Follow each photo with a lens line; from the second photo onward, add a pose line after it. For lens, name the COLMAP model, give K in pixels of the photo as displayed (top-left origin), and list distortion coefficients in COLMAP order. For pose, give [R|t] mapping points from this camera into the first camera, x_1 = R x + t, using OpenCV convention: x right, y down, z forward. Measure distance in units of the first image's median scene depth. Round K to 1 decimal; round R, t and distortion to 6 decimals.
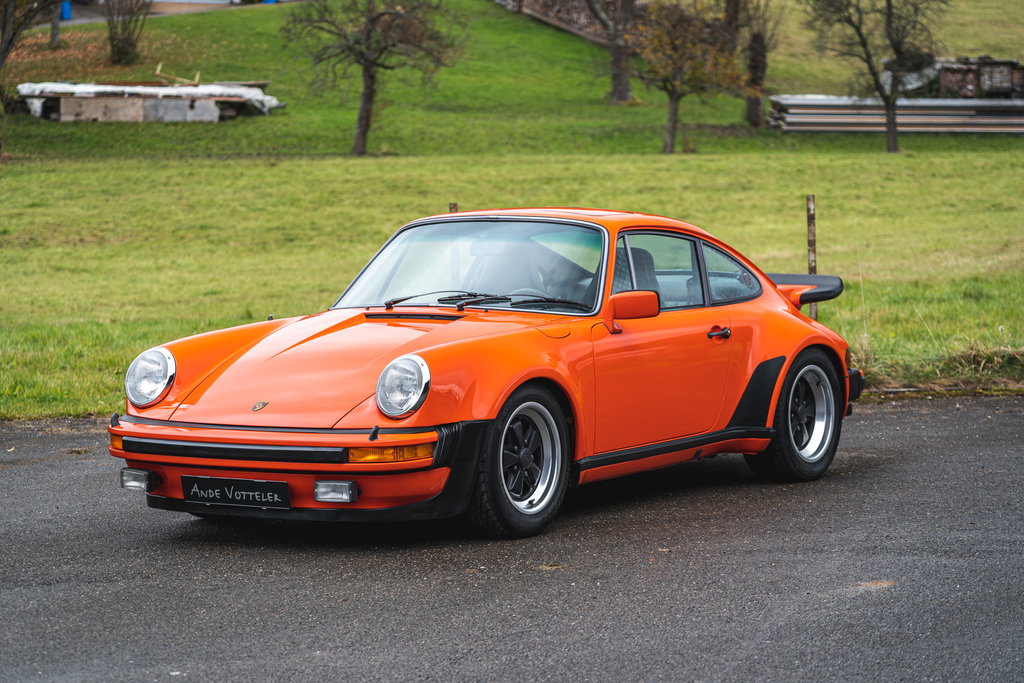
lens RADIAL K [[2983.7, 0, 515.2], [0, 2983.7, 340.4], [0, 0, 1]] dist [0.014127, 0.000000]
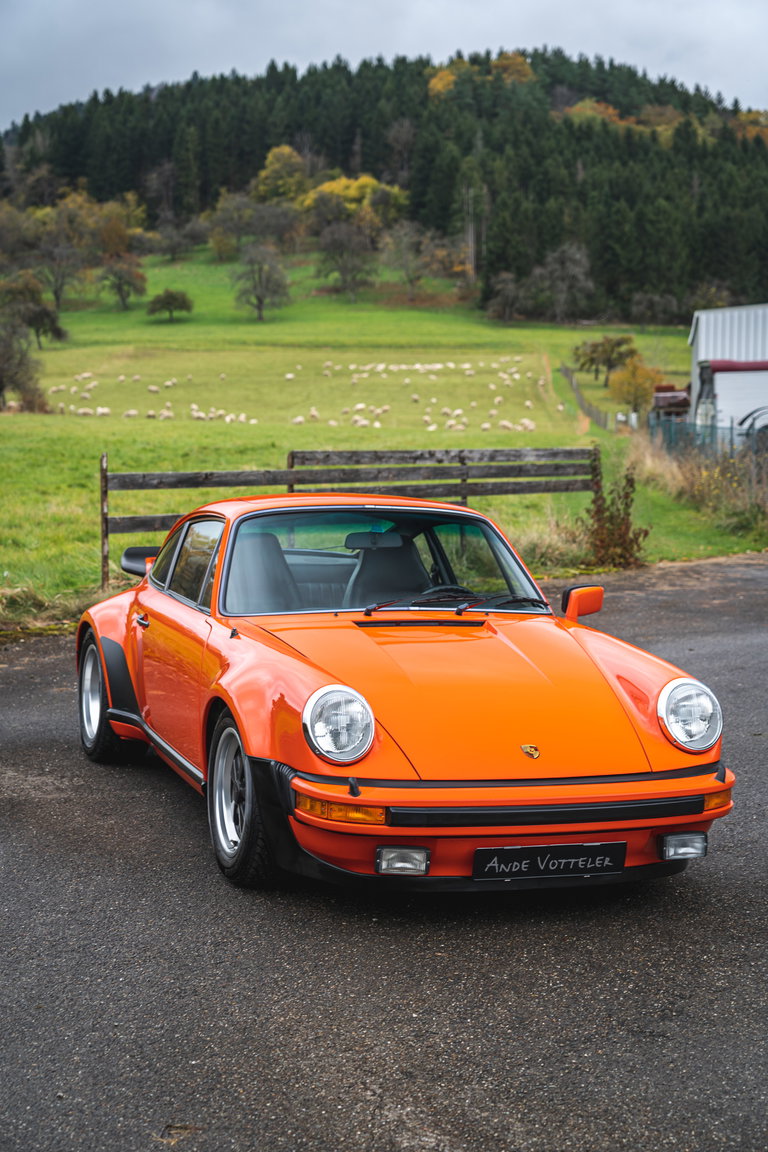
lens RADIAL K [[1890.8, 0, 395.0], [0, 1890.8, 584.6], [0, 0, 1]] dist [0.078145, 0.000000]
pose [[0.606970, -0.036528, 0.793885, -0.529712], [0.006713, 0.999143, 0.040840, -0.046558], [-0.794697, -0.019459, 0.606695, 0.718948]]
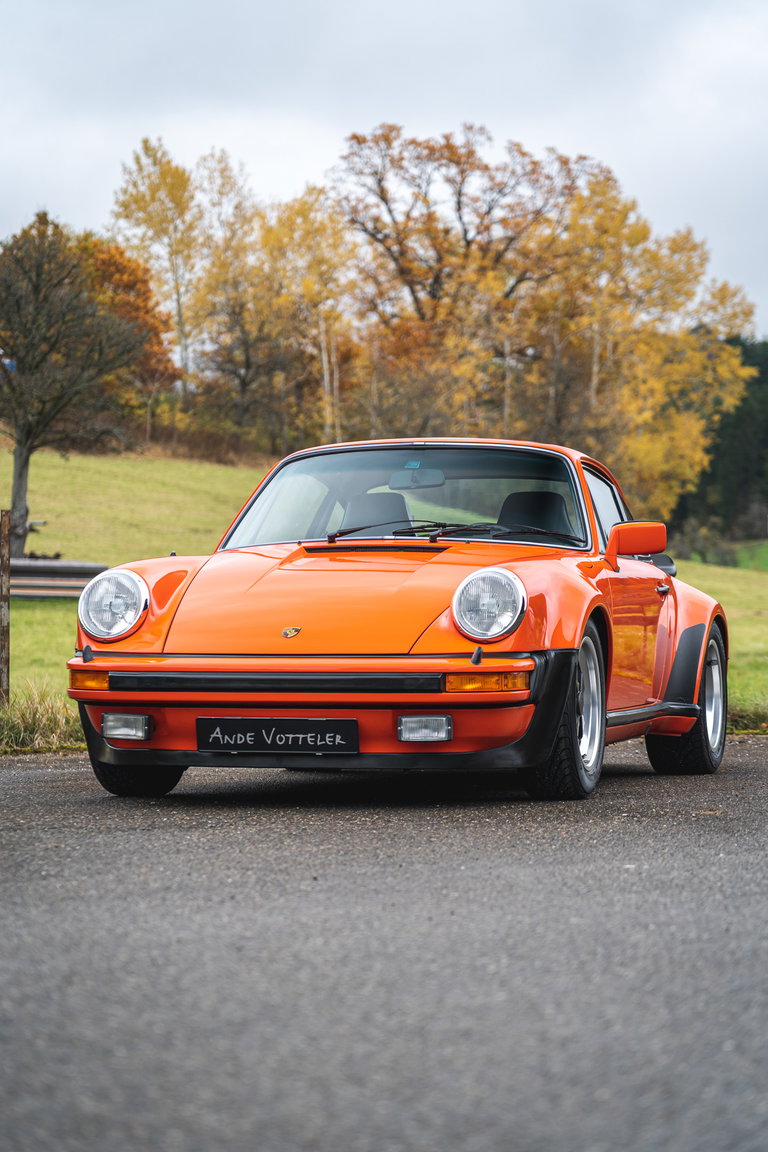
lens RADIAL K [[3356.7, 0, 383.2], [0, 3356.7, 583.4], [0, 0, 1]] dist [0.014127, 0.000000]
pose [[0.948983, 0.022025, 0.314558, -0.352039], [0.003776, 0.996692, -0.081179, 0.083545], [-0.315305, 0.078226, 0.945761, 0.131247]]
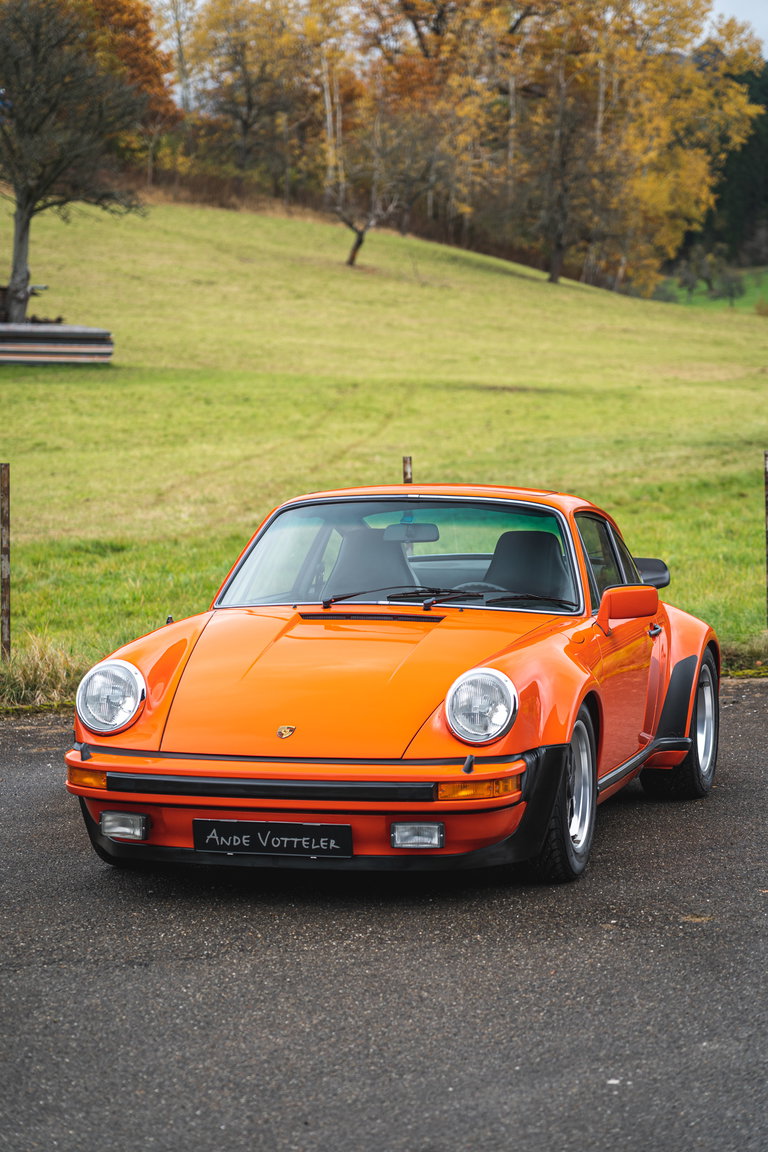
lens RADIAL K [[3356.7, 0, 392.6], [0, 3356.7, 622.4], [0, 0, 1]] dist [0.014127, 0.000000]
pose [[0.948531, -0.008788, 0.316562, -0.353234], [0.005536, 0.999922, 0.011170, -0.018500], [-0.316636, -0.008843, 0.948506, 0.116312]]
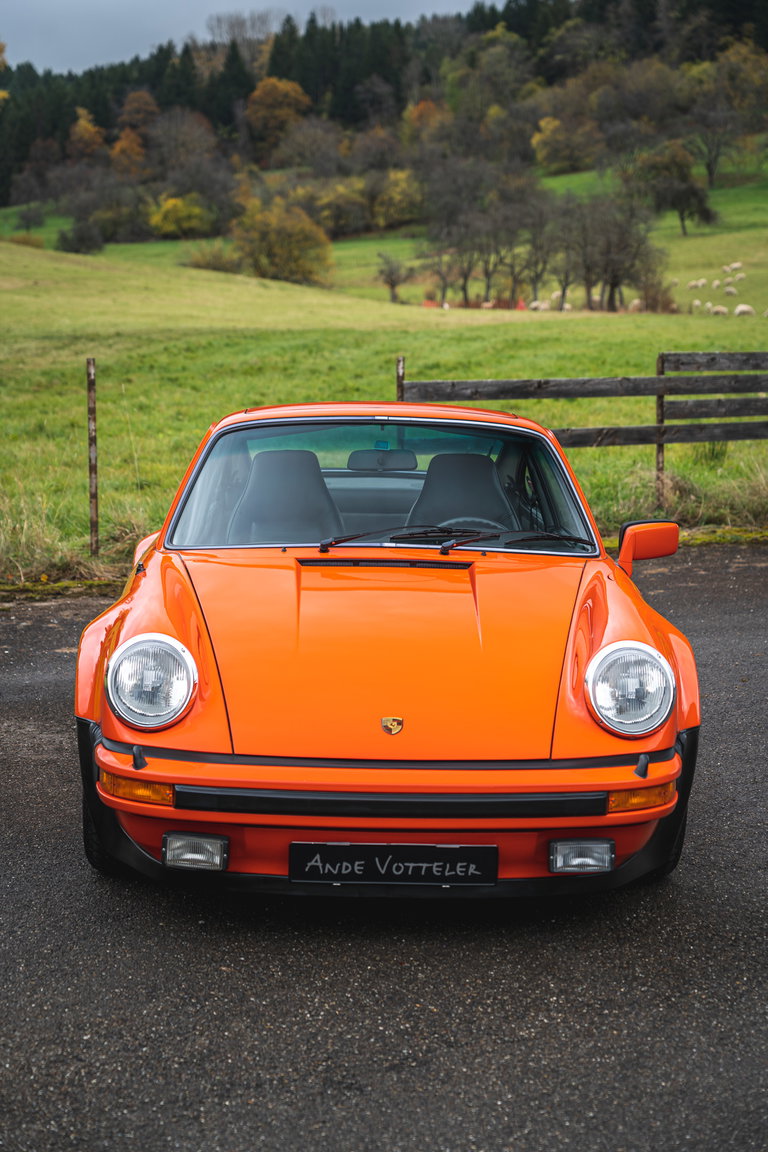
lens RADIAL K [[2298.8, 0, 385.9], [0, 2298.8, 583.1], [0, 0, 1]] dist [0.067947, 0.000000]
pose [[0.824220, -0.039112, 0.564917, -0.375578], [0.001912, 0.997798, 0.066292, -0.043395], [-0.566266, -0.053559, 0.822480, 0.591473]]
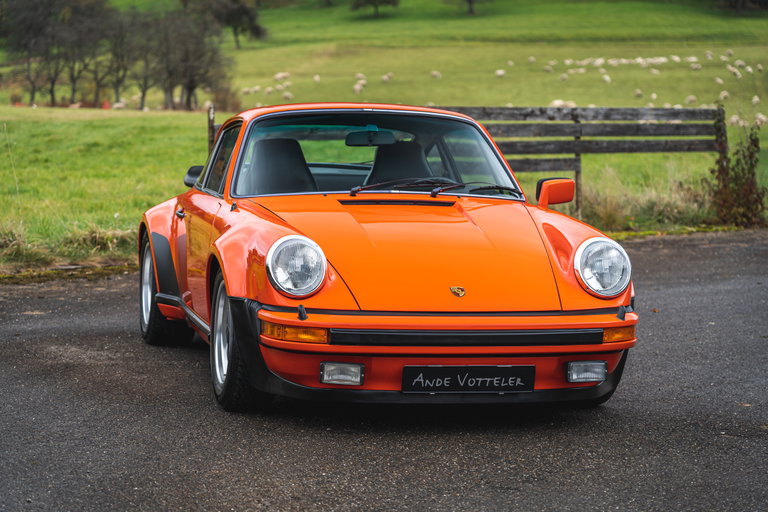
lens RADIAL K [[2044.6, 0, 379.3], [0, 2044.6, 253.3], [0, 0, 1]] dist [0.079898, 0.000000]
pose [[0.695720, -0.019831, 0.718039, -0.601087], [0.010825, 0.999795, 0.017123, -0.002888], [-0.718232, -0.004140, 0.695792, 0.548239]]
